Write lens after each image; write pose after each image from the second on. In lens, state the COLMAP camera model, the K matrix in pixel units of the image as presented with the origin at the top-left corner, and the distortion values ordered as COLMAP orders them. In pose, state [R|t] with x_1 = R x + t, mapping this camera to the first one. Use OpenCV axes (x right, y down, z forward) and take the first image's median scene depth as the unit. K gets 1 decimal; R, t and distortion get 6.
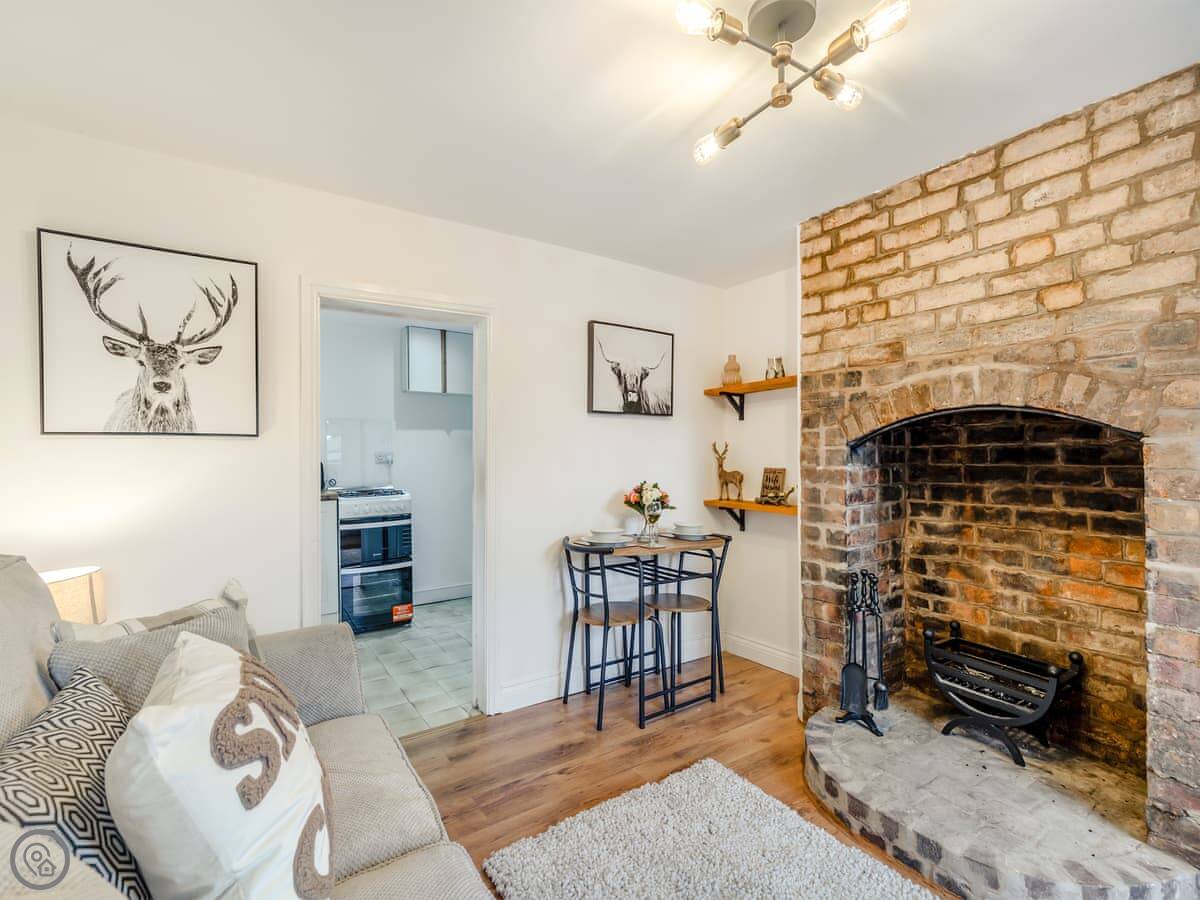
lens RADIAL K [[558.1, 0, 601.0], [0, 558.1, 441.9], [0, 0, 1]] dist [0.001664, 0.000170]
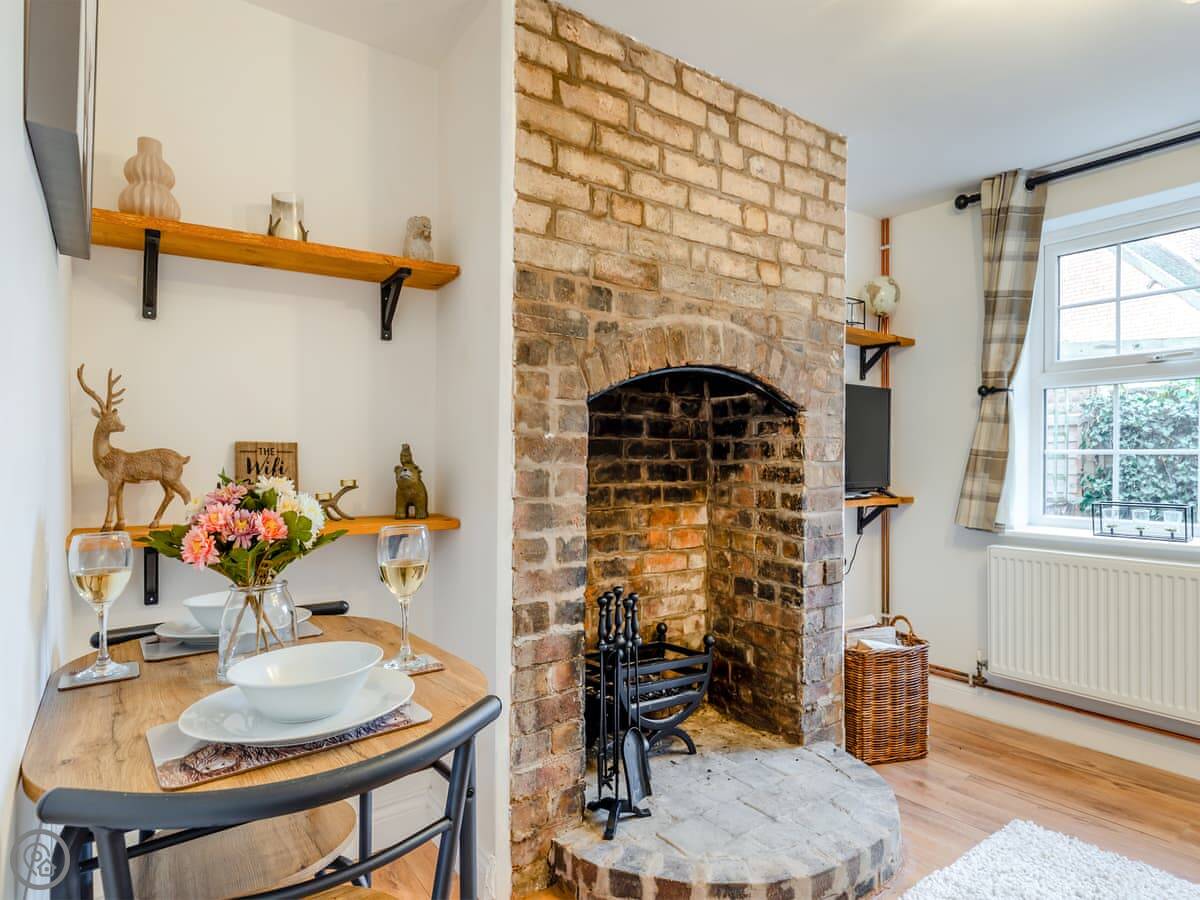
lens RADIAL K [[686.4, 0, 605.0], [0, 686.4, 453.7], [0, 0, 1]] dist [0.011770, -0.000172]
pose [[-0.038282, 0.009734, 0.999220, -0.358433], [-0.024995, 0.999630, -0.010696, 0.078901], [-0.998954, -0.025385, -0.038025, 1.061994]]
